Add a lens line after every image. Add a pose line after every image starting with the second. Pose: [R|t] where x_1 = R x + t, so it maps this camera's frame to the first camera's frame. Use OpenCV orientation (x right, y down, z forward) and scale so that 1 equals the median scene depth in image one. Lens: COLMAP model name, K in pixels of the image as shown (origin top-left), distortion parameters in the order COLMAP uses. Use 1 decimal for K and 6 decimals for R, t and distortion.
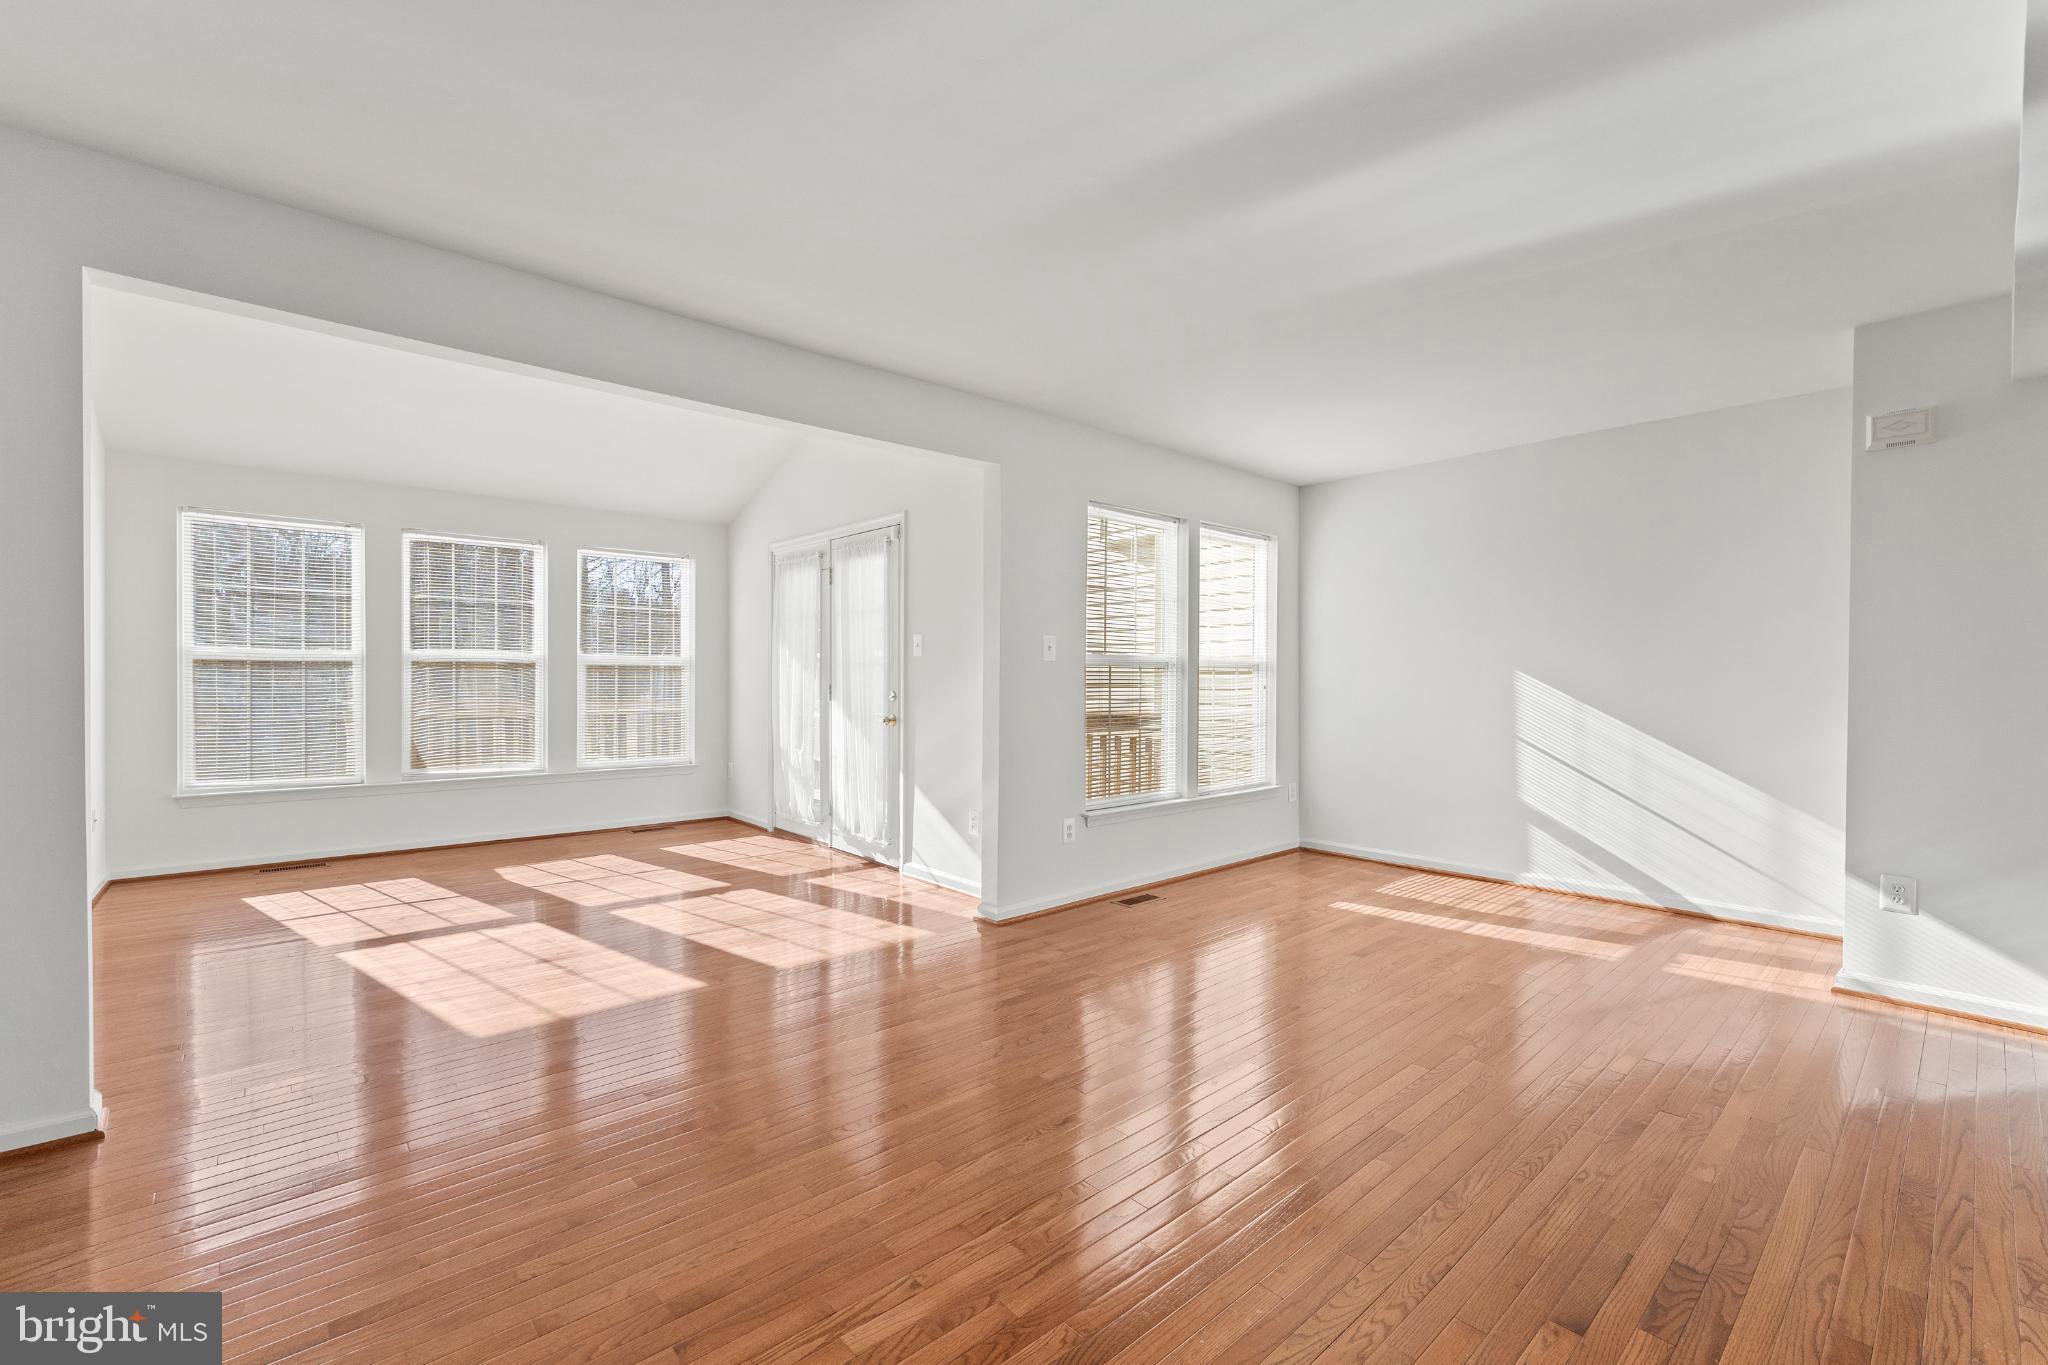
lens RADIAL K [[862.7, 0, 1024.0], [0, 862.7, 682.5], [0, 0, 1]] dist [-0.001489, -0.000039]
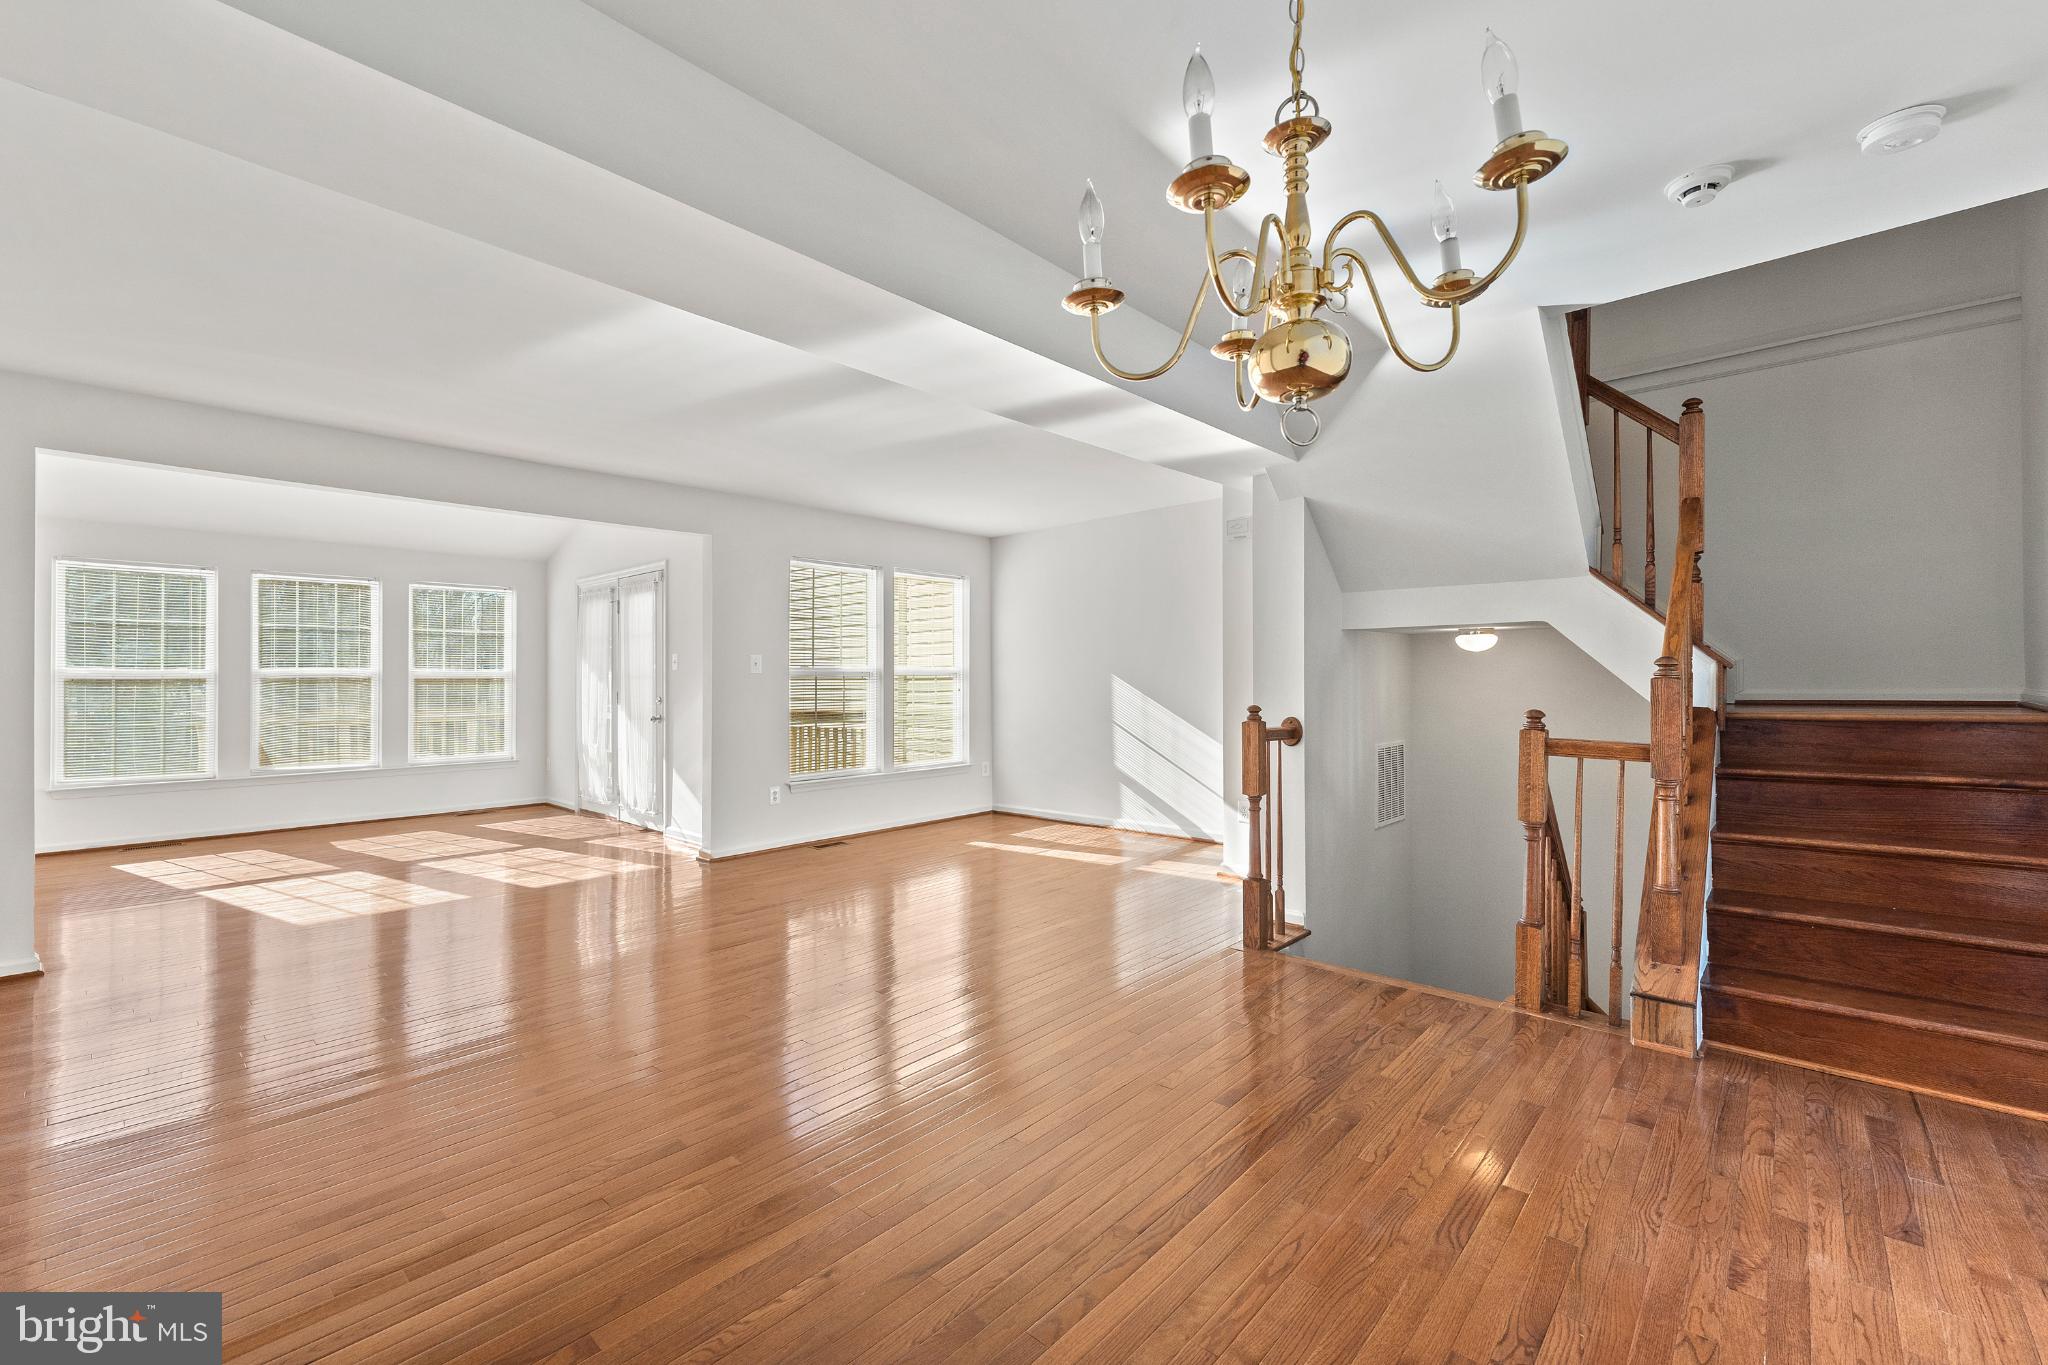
lens RADIAL K [[845.2, 0, 1013.9], [0, 845.2, 670.7], [0, 0, 1]] dist [0.001379, 0.000031]
pose [[0.994514, -0.010800, 0.104042, 0.250267], [0.012802, 0.999745, -0.018587, 0.001104], [-0.103815, 0.019816, 0.994399, -0.332973]]
